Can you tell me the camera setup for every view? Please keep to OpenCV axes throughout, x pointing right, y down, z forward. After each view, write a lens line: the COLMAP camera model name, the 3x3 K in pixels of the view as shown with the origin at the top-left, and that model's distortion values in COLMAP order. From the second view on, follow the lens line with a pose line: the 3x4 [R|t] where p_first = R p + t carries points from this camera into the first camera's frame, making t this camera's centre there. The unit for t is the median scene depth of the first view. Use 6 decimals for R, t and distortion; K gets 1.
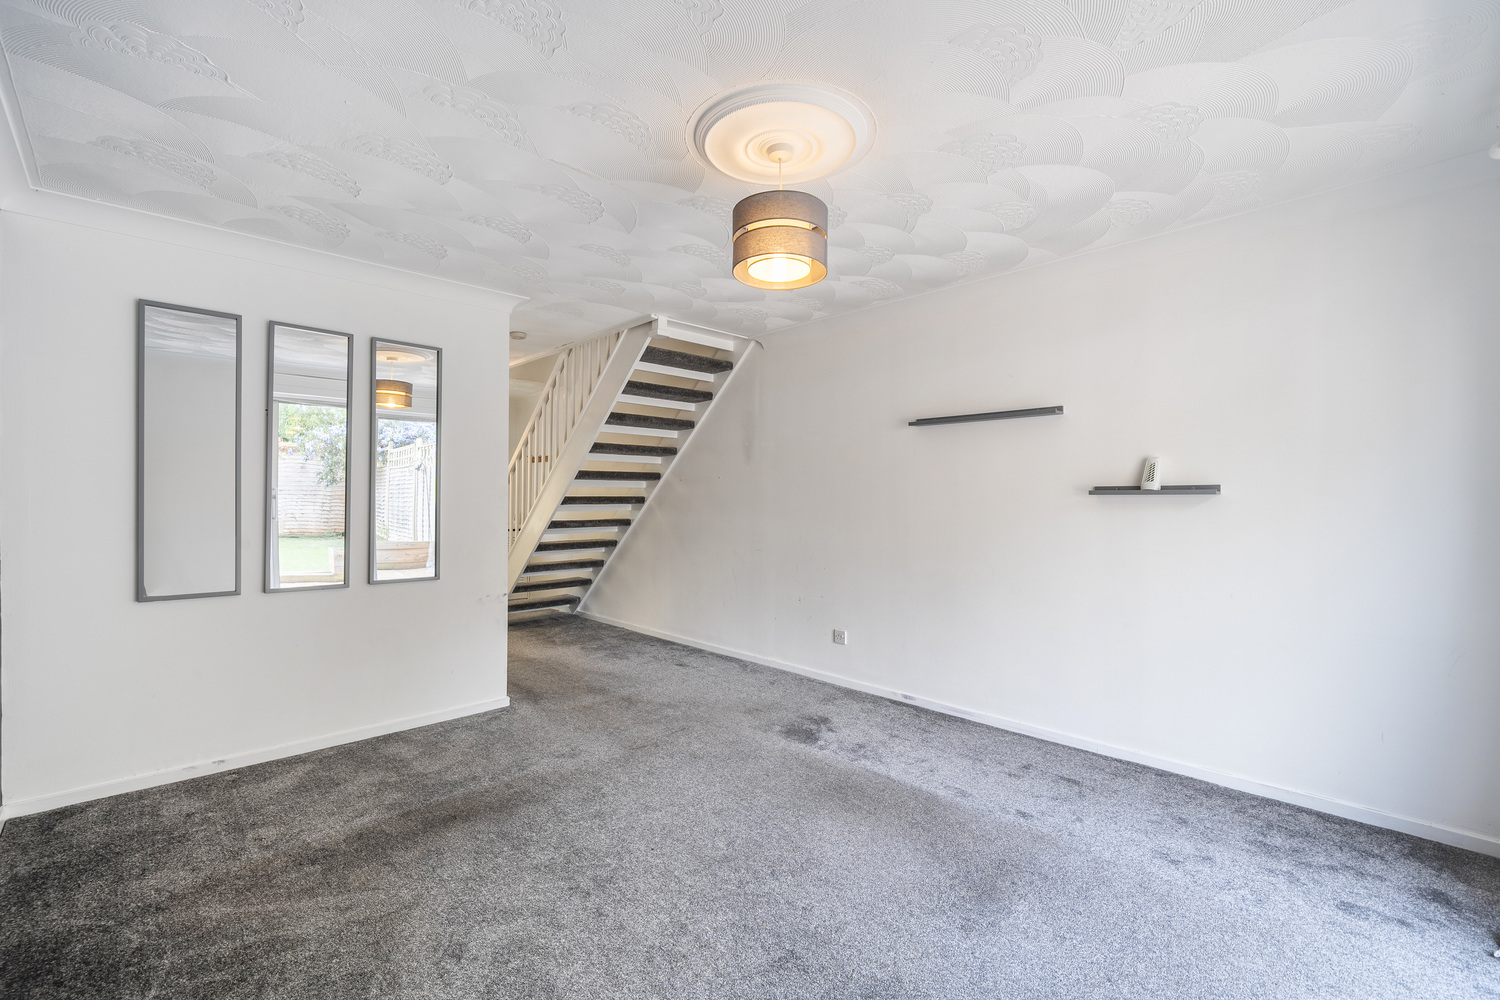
lens RADIAL K [[631.1, 0, 749.5], [0, 631.1, 498.8], [0, 0, 1]] dist [-0.003391, -0.000246]
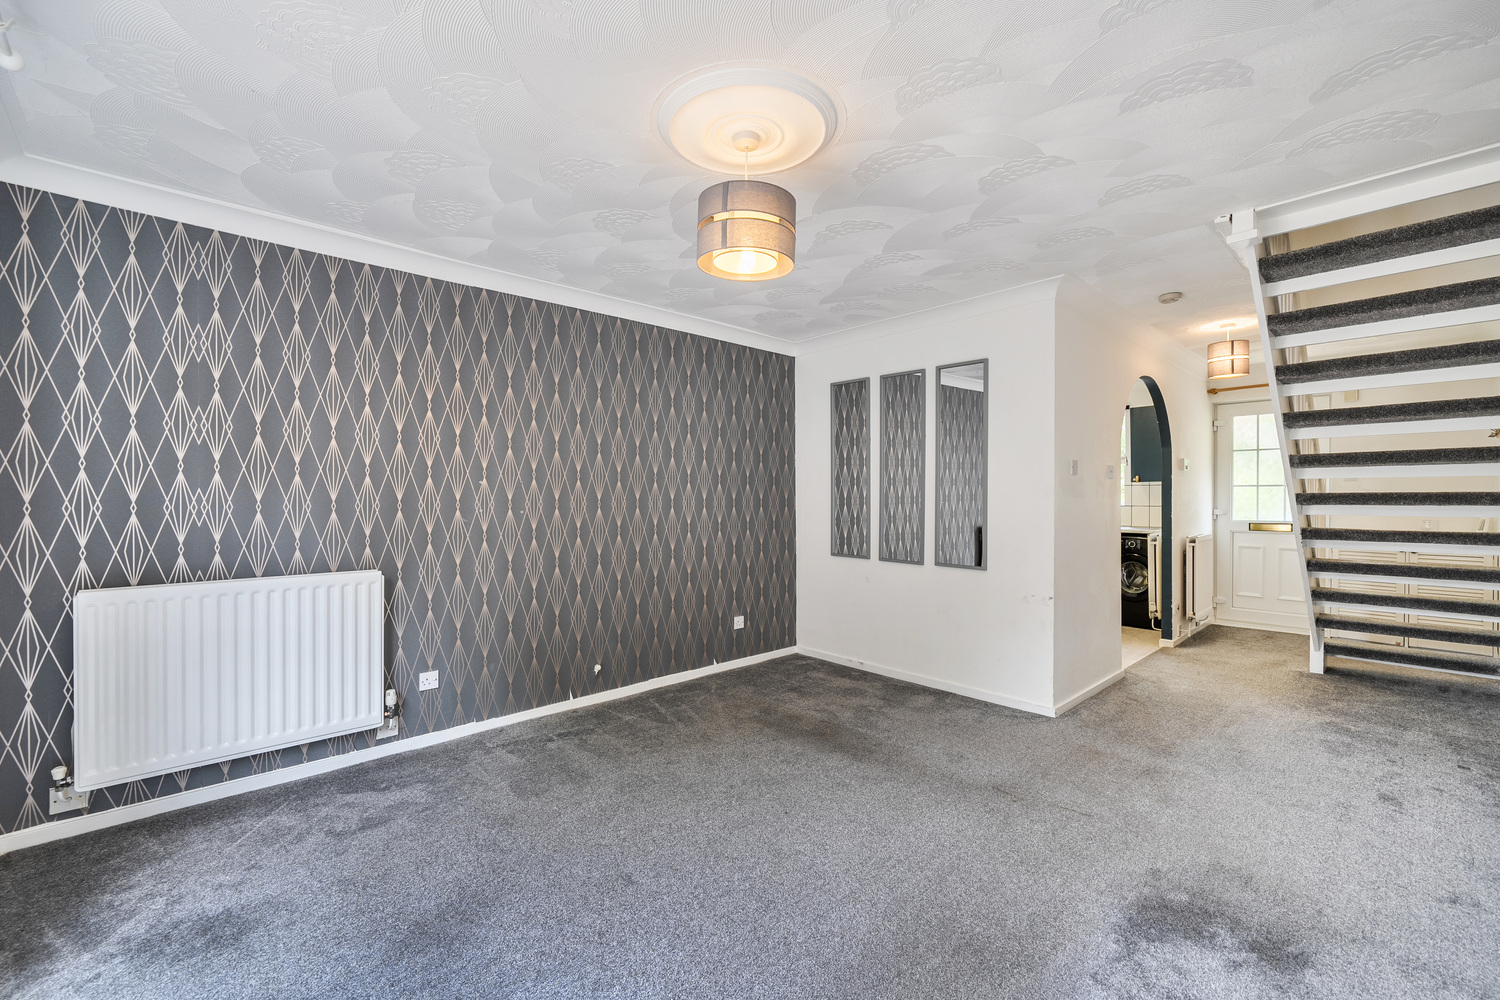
lens RADIAL K [[631.1, 0, 752.6], [0, 631.1, 502.3], [0, 0, 1]] dist [-0.003391, -0.000246]
pose [[-0.019565, 0.006475, -0.999788, 0.672222], [-0.000905, 0.999979, 0.006494, 0.002601], [0.999808, 0.001032, -0.019559, 0.680928]]
